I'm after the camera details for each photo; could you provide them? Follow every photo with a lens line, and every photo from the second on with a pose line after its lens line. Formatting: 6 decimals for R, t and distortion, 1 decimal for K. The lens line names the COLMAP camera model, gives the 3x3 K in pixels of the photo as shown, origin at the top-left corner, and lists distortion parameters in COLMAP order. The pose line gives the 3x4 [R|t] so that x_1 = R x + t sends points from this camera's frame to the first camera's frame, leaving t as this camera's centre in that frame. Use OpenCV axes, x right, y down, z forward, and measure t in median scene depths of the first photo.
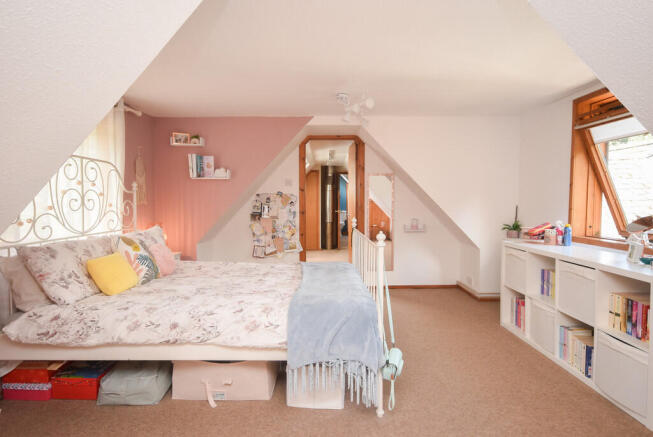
lens RADIAL K [[346.7, 0, 322.1], [0, 346.7, 220.3], [0, 0, 1]] dist [0.037413, -0.000049]
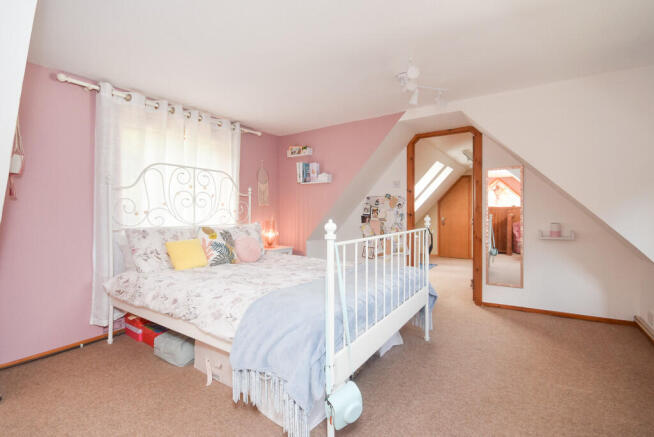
lens RADIAL K [[304.7, 0, 329.6], [0, 304.7, 216.1], [0, 0, 1]] dist [-0.001746, -0.000174]
pose [[0.837691, 0.002049, -0.546141, 0.380491], [-0.027949, 0.998843, -0.039122, 0.036166], [0.545429, 0.048036, 0.836779, 0.310459]]
